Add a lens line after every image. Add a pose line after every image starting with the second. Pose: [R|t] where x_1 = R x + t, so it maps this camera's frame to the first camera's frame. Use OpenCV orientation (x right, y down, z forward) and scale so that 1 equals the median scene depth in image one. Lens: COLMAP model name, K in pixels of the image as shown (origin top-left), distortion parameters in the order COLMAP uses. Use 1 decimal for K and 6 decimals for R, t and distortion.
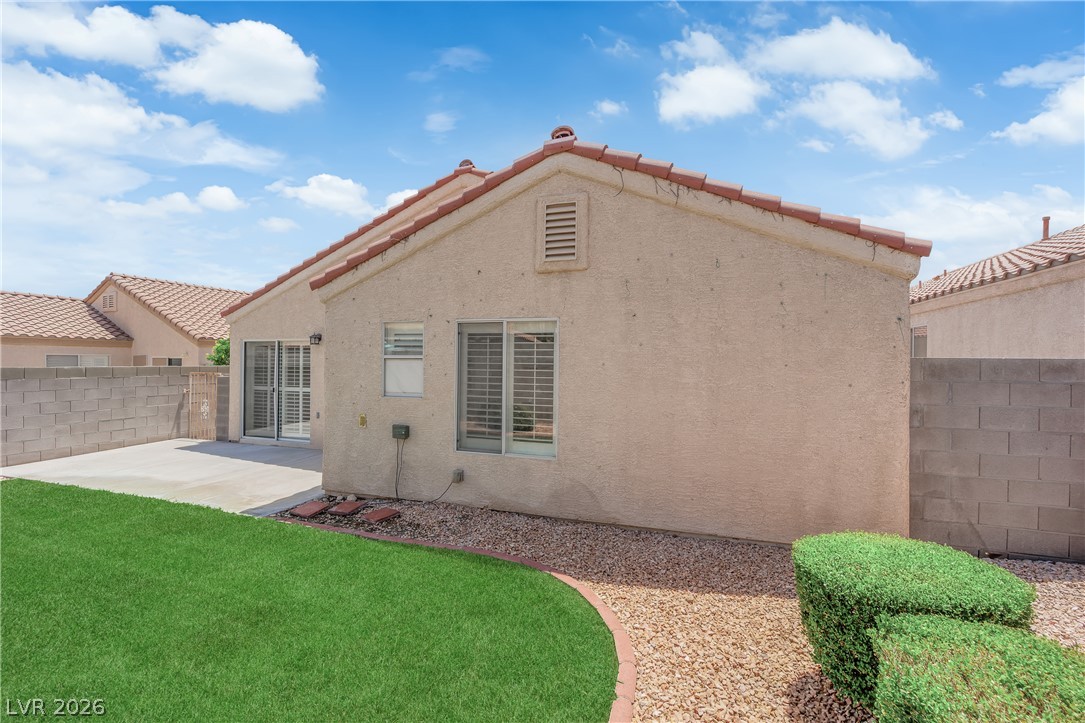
lens RADIAL K [[445.7, 0, 544.5], [0, 445.7, 363.7], [0, 0, 1]] dist [-0.012120, -0.002697]
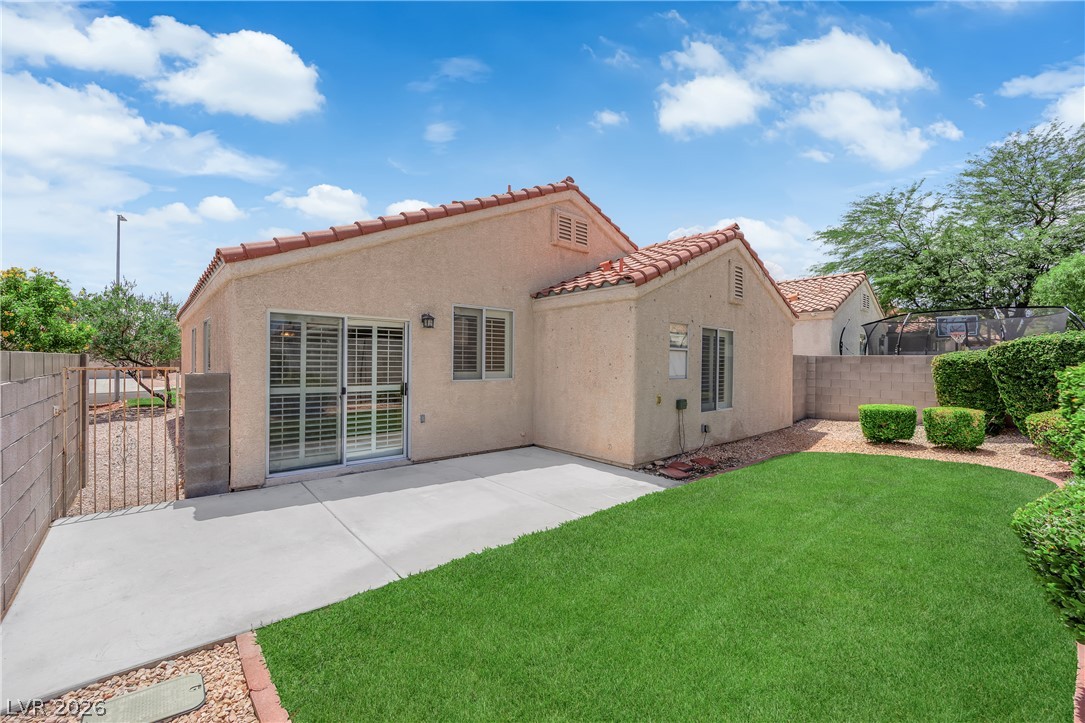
lens RADIAL K [[445.7, 0, 538.0], [0, 445.7, 360.7], [0, 0, 1]] dist [-0.012120, -0.002697]
pose [[0.521159, 0.000103, 0.853460, -1.636417], [-0.004508, 0.999986, 0.002633, 0.017665], [-0.853448, -0.005220, 0.521152, 0.639426]]
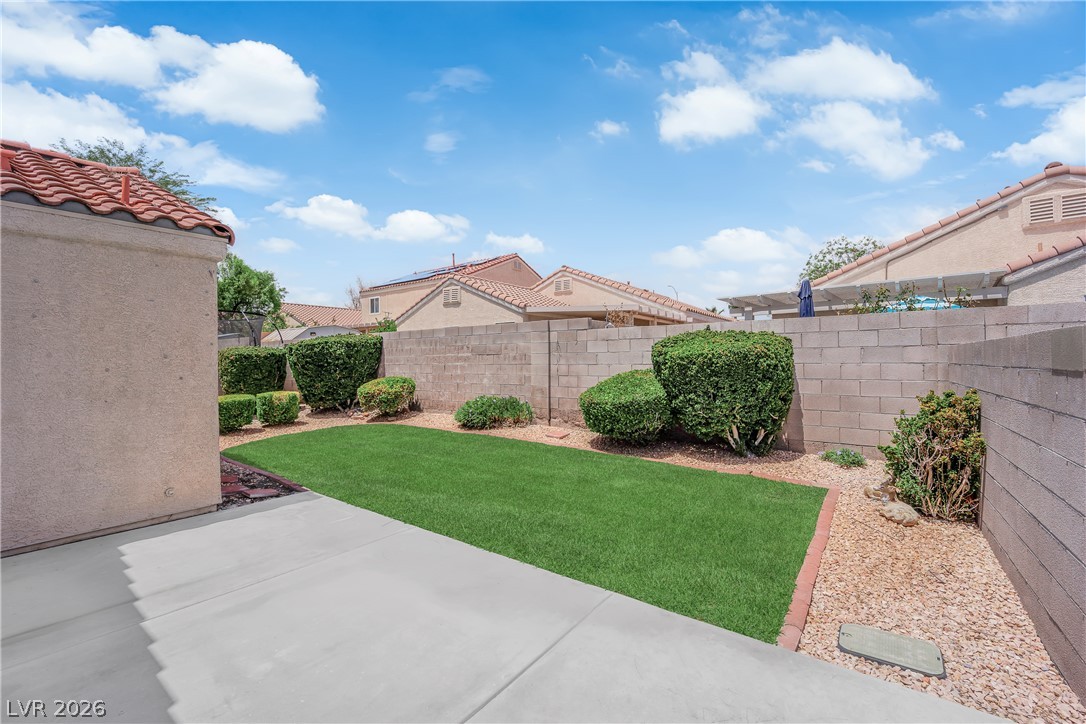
lens RADIAL K [[446.1, 0, 554.5], [0, 446.1, 355.8], [0, 0, 1]] dist [-0.012120, -0.002697]
pose [[-0.951412, 0.005261, 0.307877, -1.329595], [0.003931, 0.999980, -0.004941, 0.035179], [-0.307897, -0.003490, -0.951413, 1.600343]]
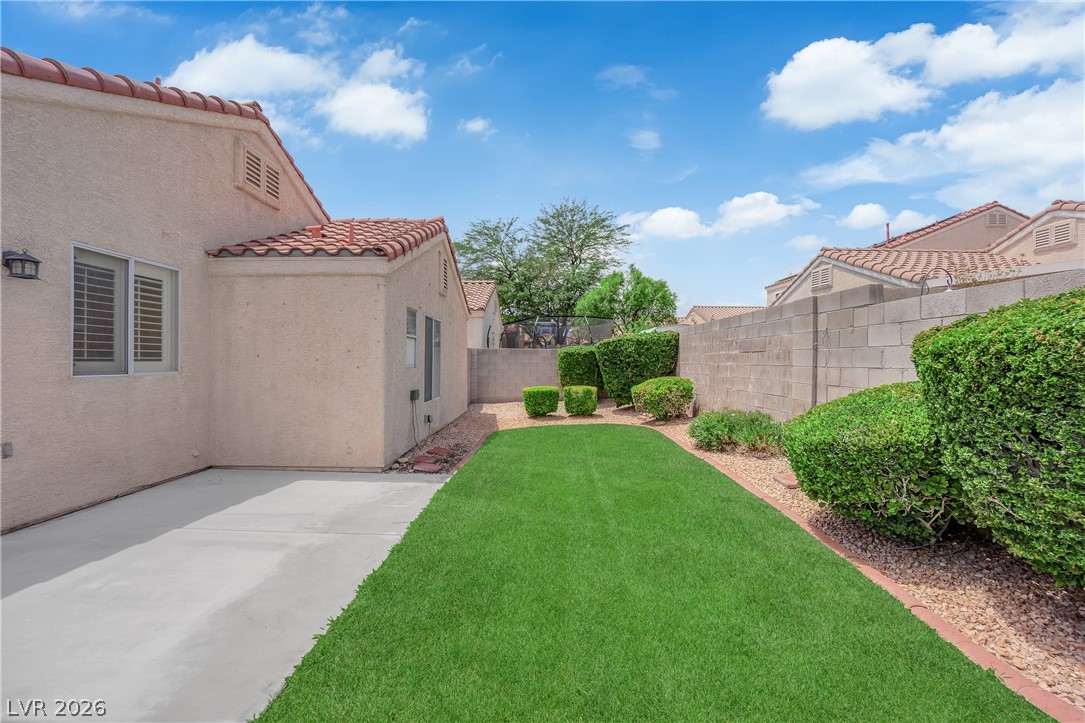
lens RADIAL K [[445.7, 0, 541.6], [0, 445.7, 362.6], [0, 0, 1]] dist [-0.012120, -0.002697]
pose [[-0.290427, -0.011848, 0.956824, -1.580635], [-0.006869, 0.999923, 0.010296, 0.042975], [-0.956872, -0.003582, -0.290487, 0.981105]]
